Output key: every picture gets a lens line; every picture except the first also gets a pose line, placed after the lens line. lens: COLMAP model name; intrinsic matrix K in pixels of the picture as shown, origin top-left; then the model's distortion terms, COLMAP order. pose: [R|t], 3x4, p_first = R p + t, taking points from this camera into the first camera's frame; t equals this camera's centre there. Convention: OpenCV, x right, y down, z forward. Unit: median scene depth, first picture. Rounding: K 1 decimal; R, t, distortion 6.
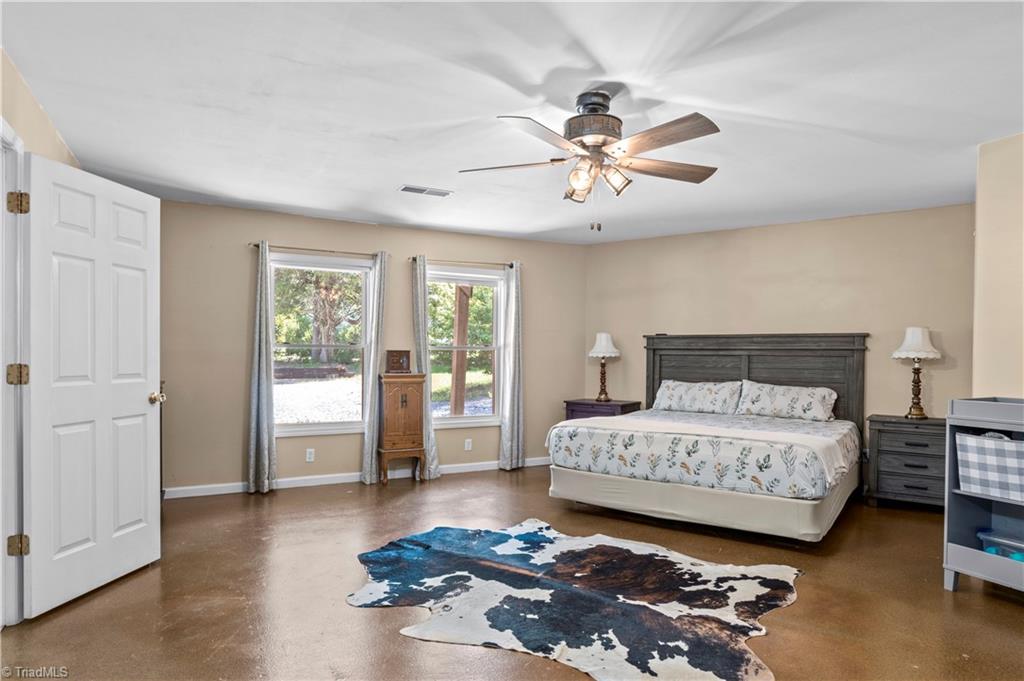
lens RADIAL K [[615.5, 0, 528.4], [0, 615.5, 364.0], [0, 0, 1]] dist [-0.003044, -0.003504]
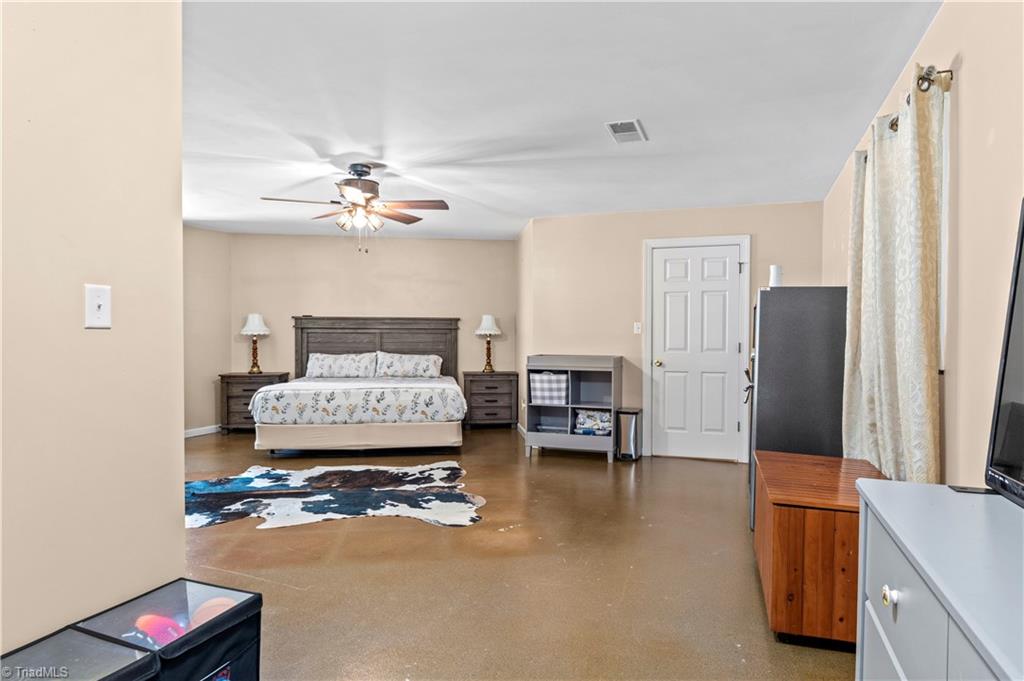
lens RADIAL K [[615.5, 0, 541.5], [0, 615.5, 350.0], [0, 0, 1]] dist [-0.003044, -0.003504]
pose [[0.722941, -0.022141, 0.690555, -0.478773], [0.013316, 0.999747, 0.018114, 0.005248], [-0.690781, -0.003900, 0.723053, -0.322742]]
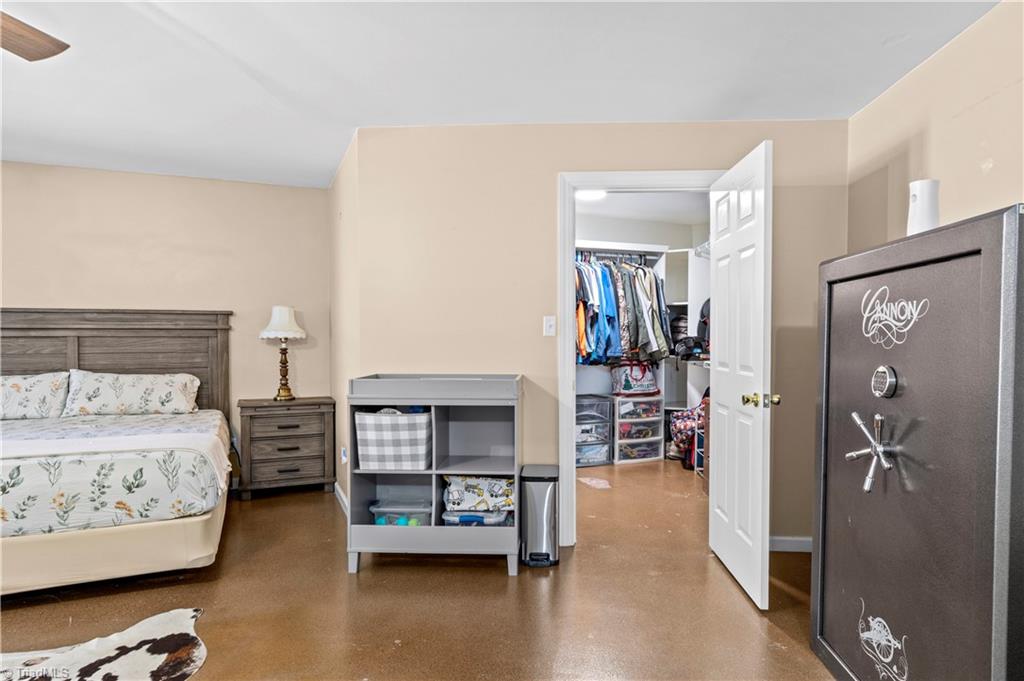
lens RADIAL K [[615.5, 0, 536.0], [0, 615.5, 347.5], [0, 0, 1]] dist [-0.003044, -0.003504]
pose [[0.512849, -0.022704, 0.858178, -0.000533], [0.020002, 0.999695, 0.014495, -0.000882], [-0.858246, 0.009732, 0.513147, 0.198875]]
